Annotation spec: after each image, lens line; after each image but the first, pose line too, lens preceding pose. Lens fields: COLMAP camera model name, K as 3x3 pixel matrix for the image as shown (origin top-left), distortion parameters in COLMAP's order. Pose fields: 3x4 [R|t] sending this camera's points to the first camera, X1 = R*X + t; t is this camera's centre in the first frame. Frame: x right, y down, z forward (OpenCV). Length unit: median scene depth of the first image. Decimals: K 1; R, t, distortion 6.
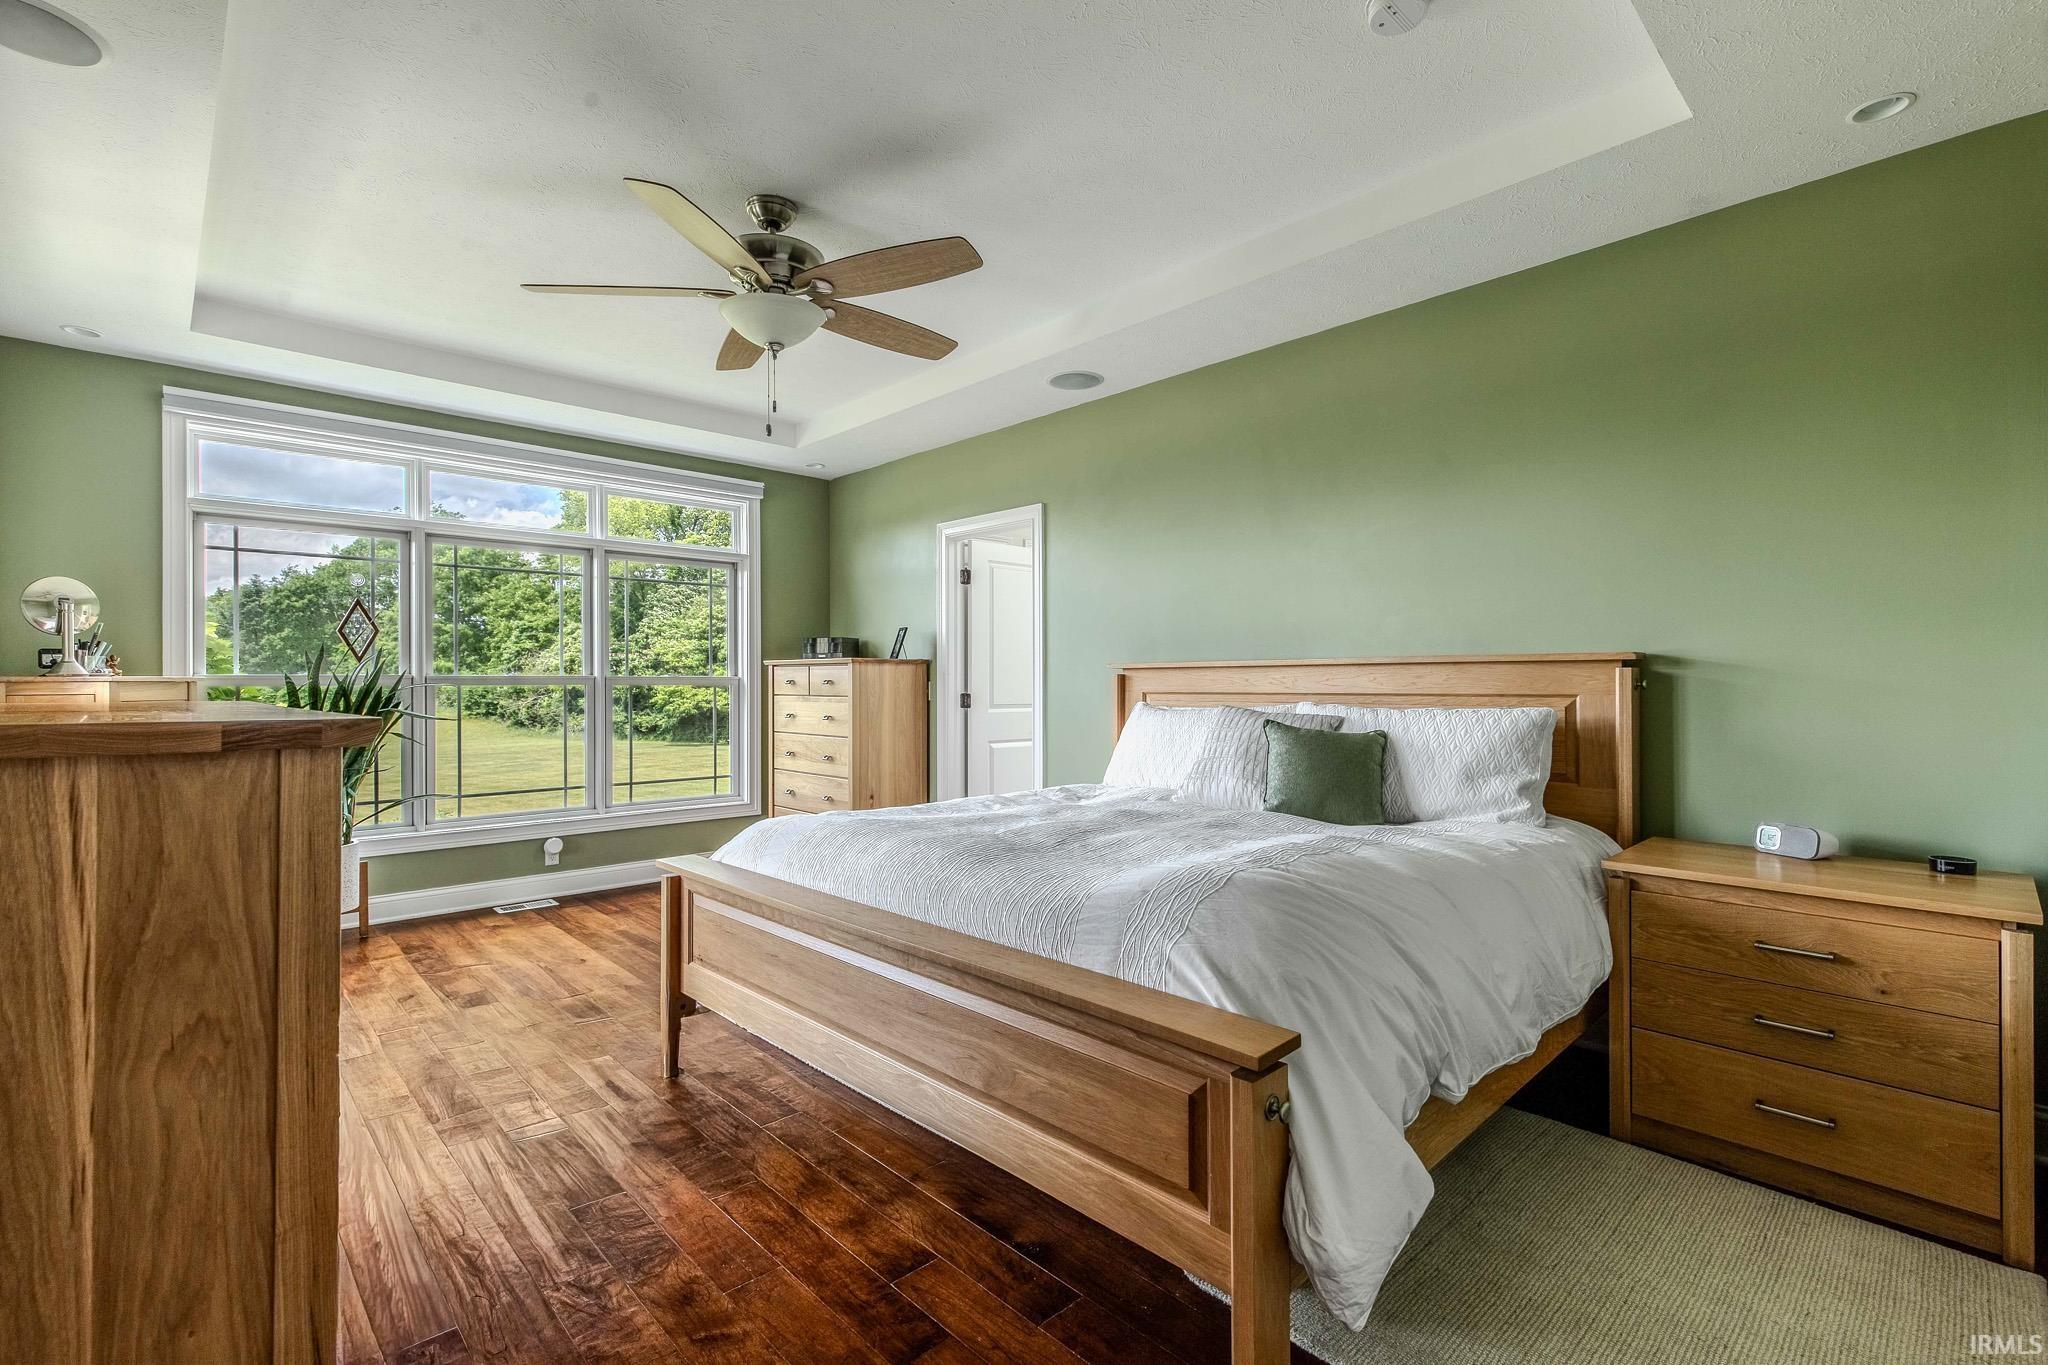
lens RADIAL K [[927.2, 0, 1024.3], [0, 927.2, 681.6], [0, 0, 1]] dist [0.003270, -0.000406]
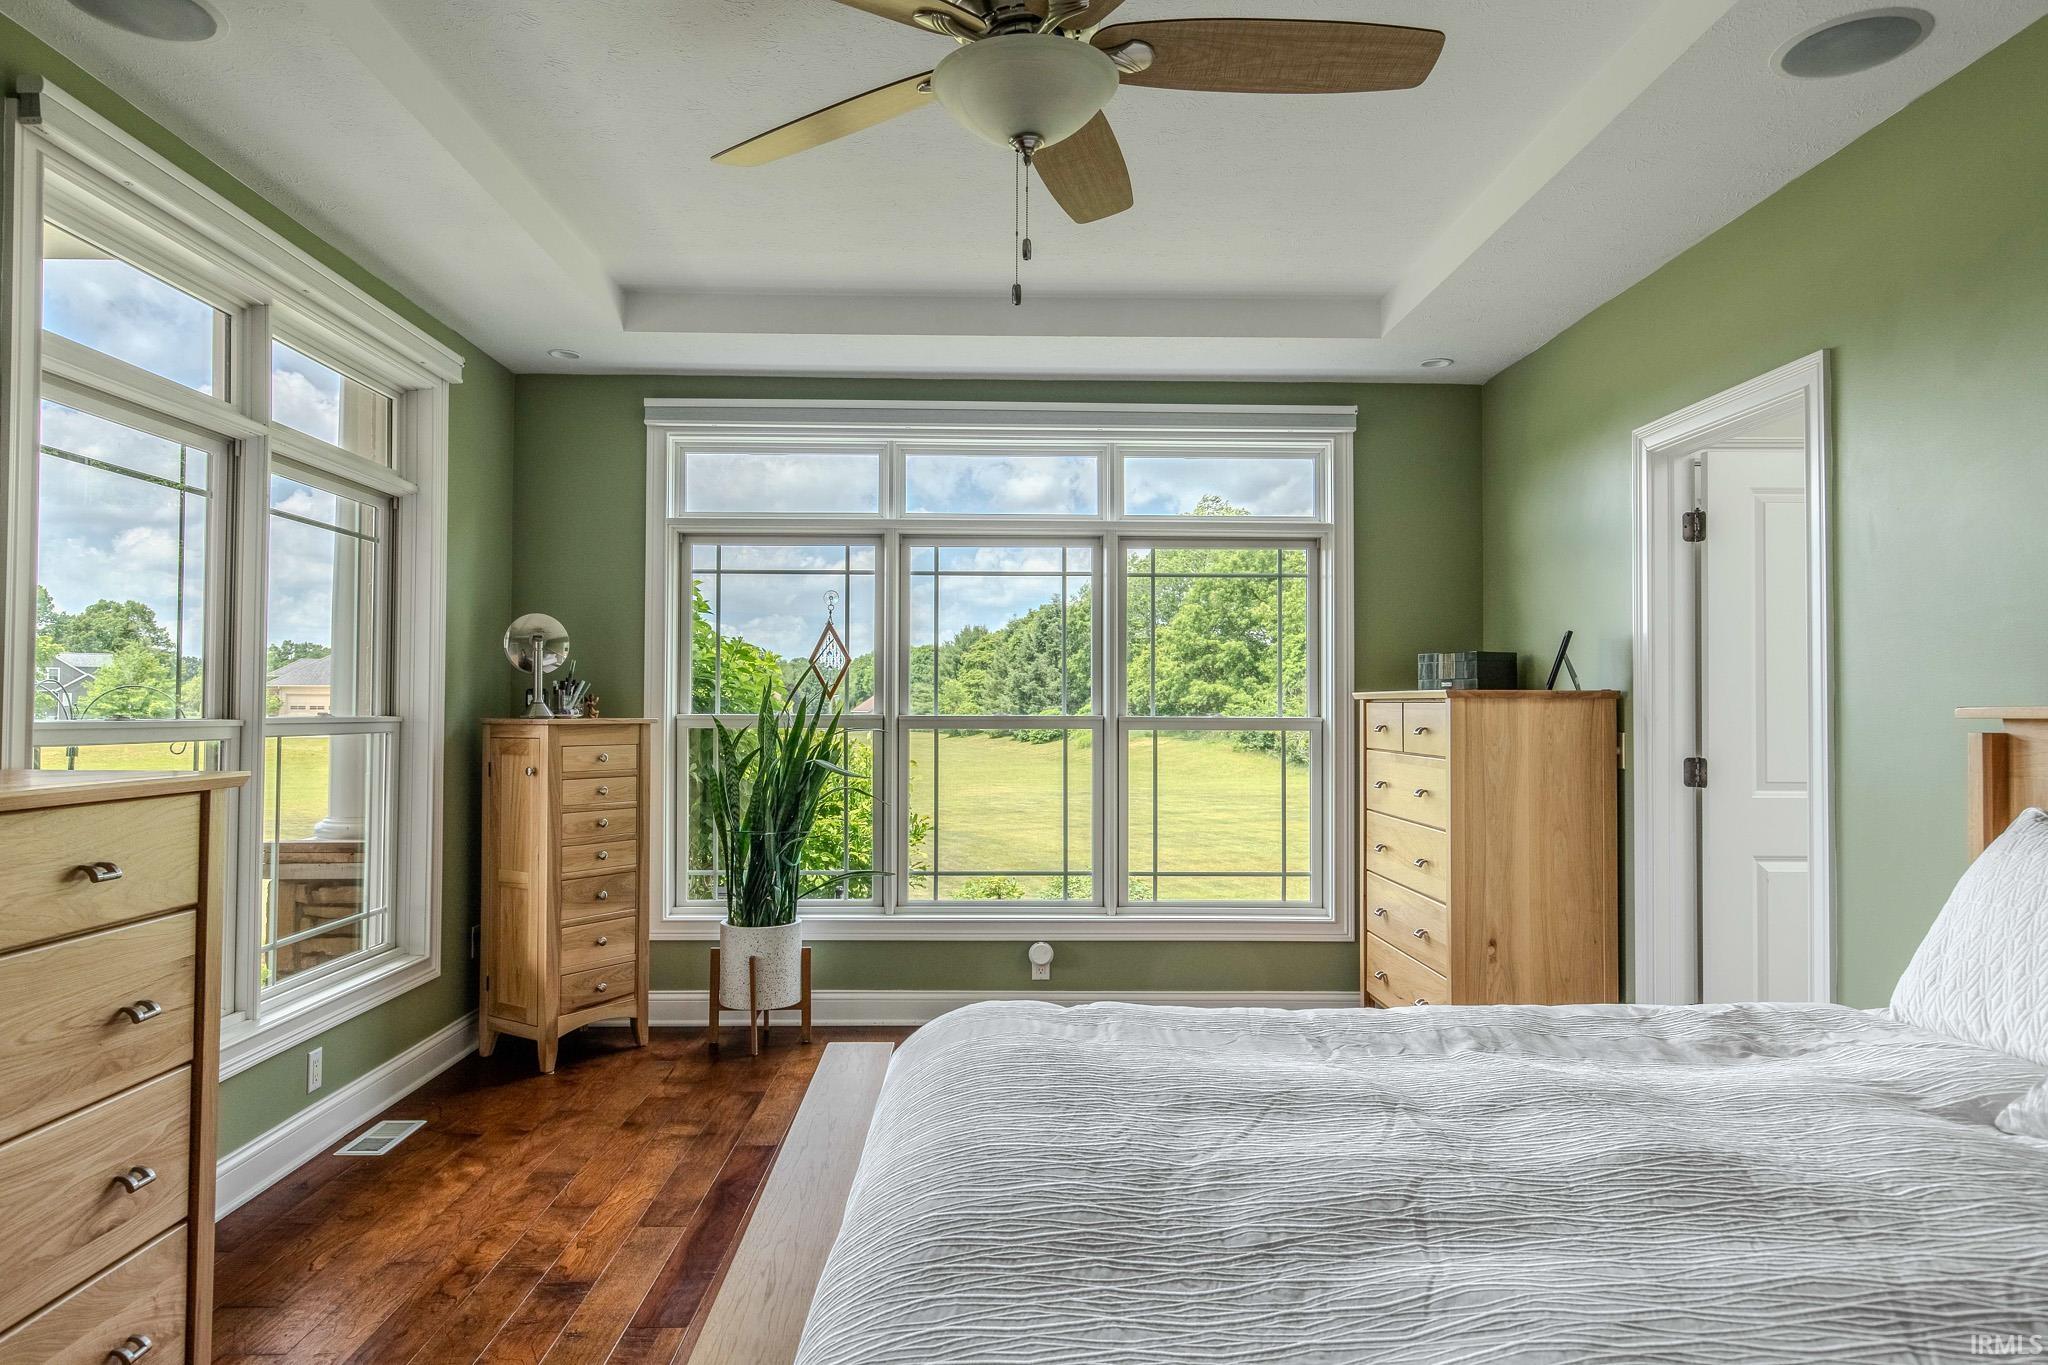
lens RADIAL K [[1249.2, 0, 1020.2], [0, 1249.2, 686.9], [0, 0, 1]] dist [-0.002577, -0.001651]
pose [[0.731346, -0.005045, -0.681988, 0.130776], [-0.006089, 0.999884, -0.013926, -0.014413], [0.681980, 0.014338, 0.731230, 0.255942]]
